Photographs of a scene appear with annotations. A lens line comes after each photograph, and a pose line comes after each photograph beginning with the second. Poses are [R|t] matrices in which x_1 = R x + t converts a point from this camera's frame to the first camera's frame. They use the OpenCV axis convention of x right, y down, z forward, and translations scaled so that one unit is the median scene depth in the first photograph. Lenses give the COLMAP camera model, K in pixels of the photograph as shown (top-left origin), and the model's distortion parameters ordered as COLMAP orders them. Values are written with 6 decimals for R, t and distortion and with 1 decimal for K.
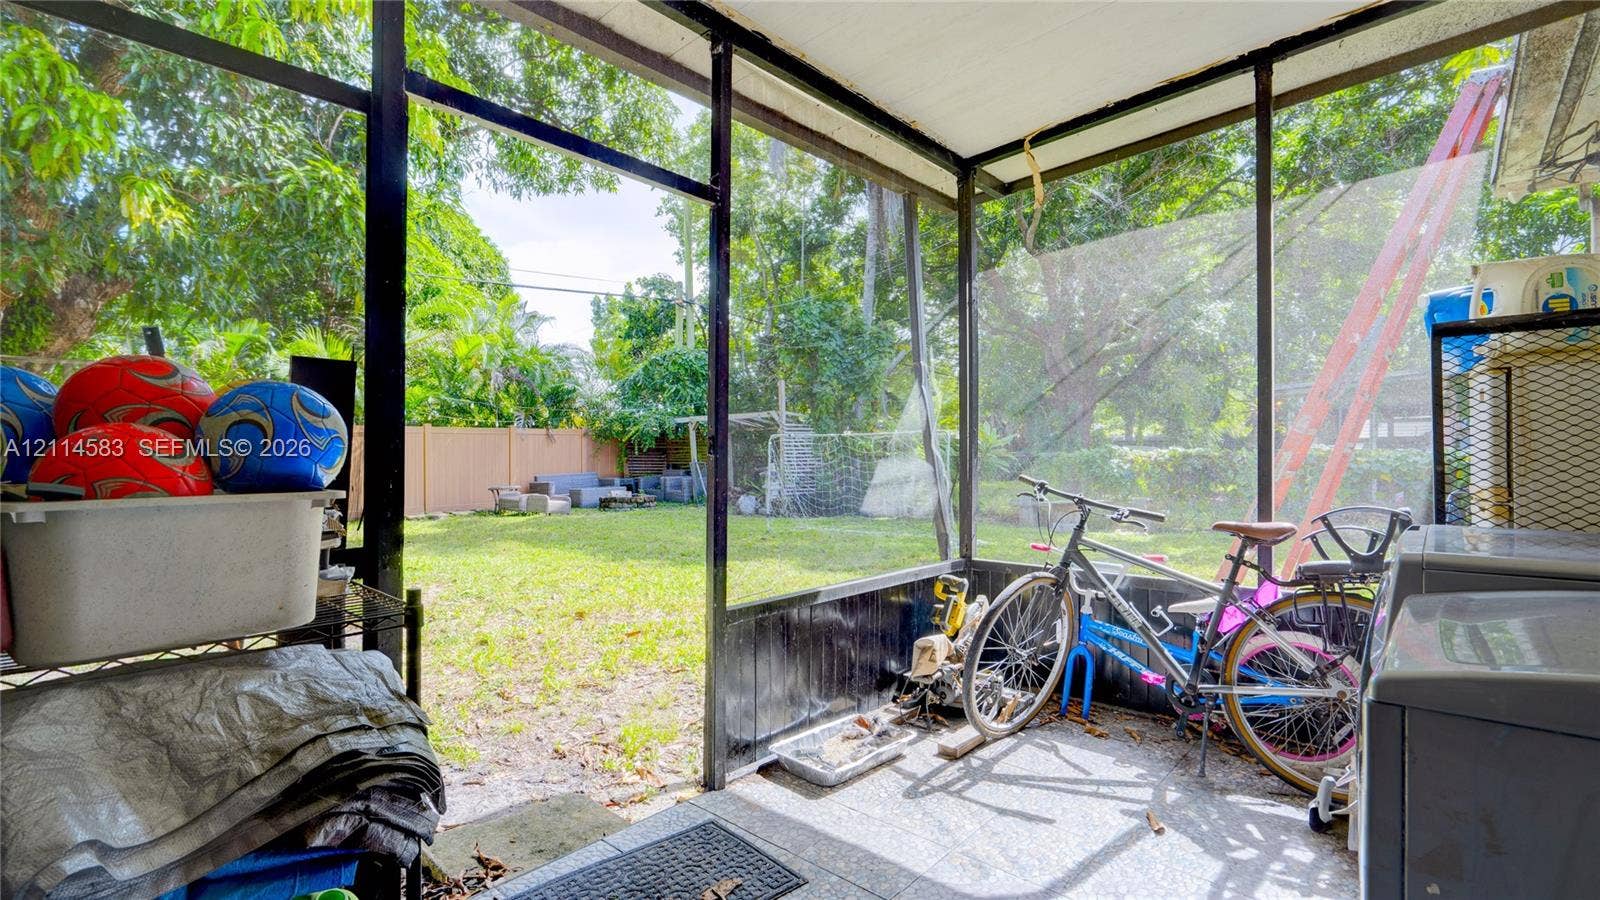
lens RADIAL K [[732.5, 0, 808.1], [0, 732.5, 453.1], [0, 0, 1]] dist [0.002339, 0.000770]
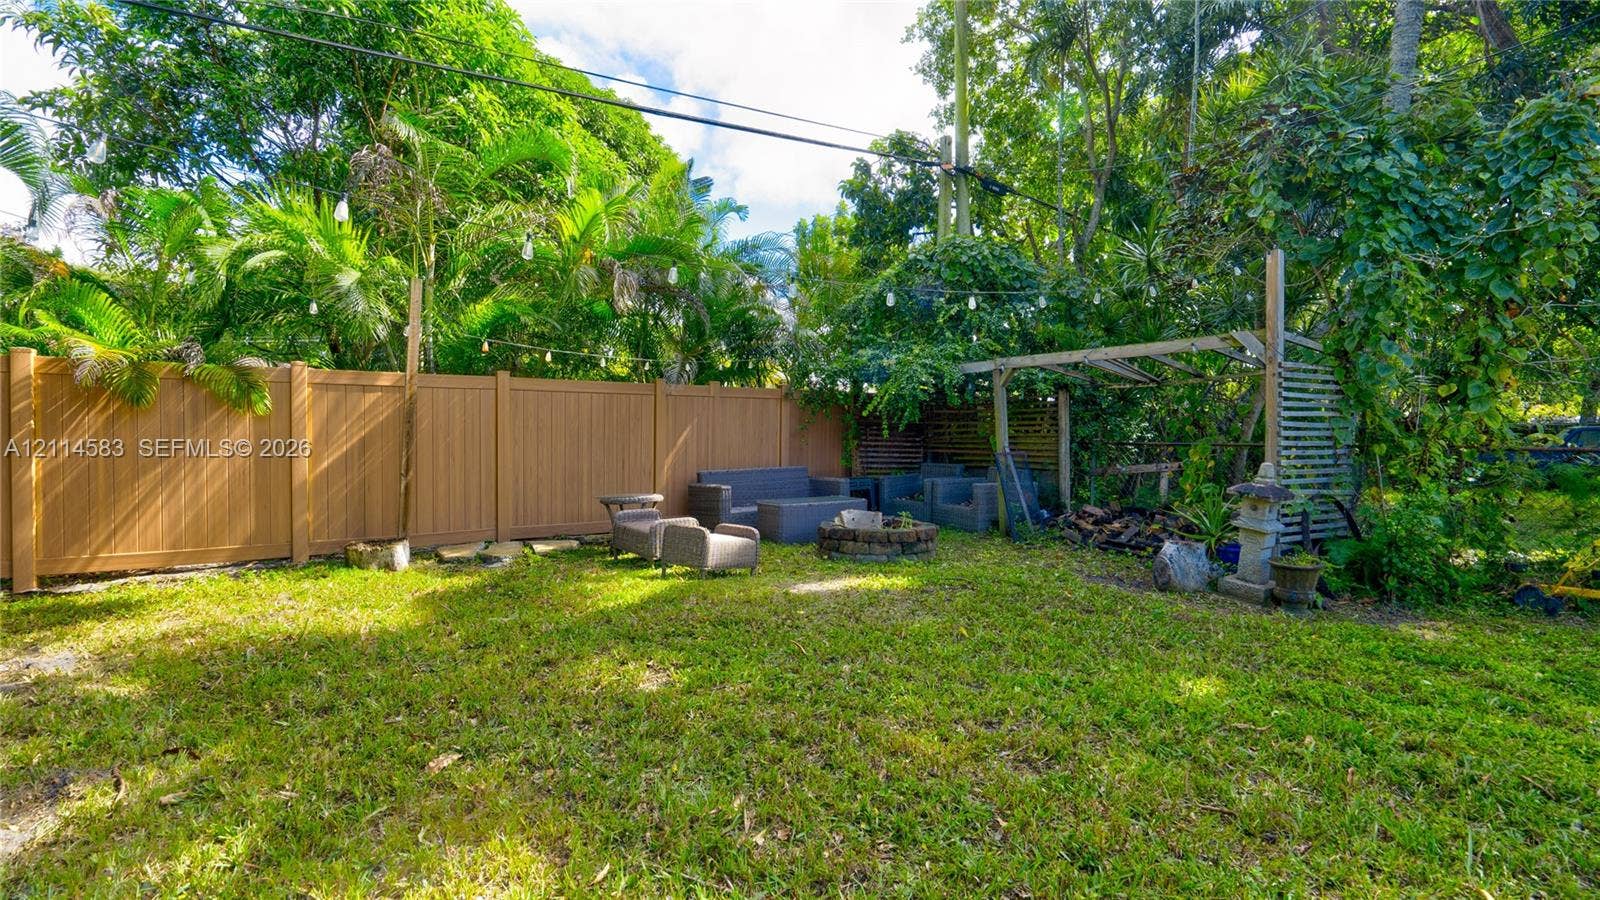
lens RADIAL K [[732.5, 0, 808.1], [0, 732.5, 453.1], [0, 0, 1]] dist [0.002339, 0.000770]
pose [[0.966976, 0.018111, -0.254224, -0.149221], [-0.012384, 0.999633, 0.024113, 0.002211], [0.254568, -0.020168, 0.966845, 0.472188]]
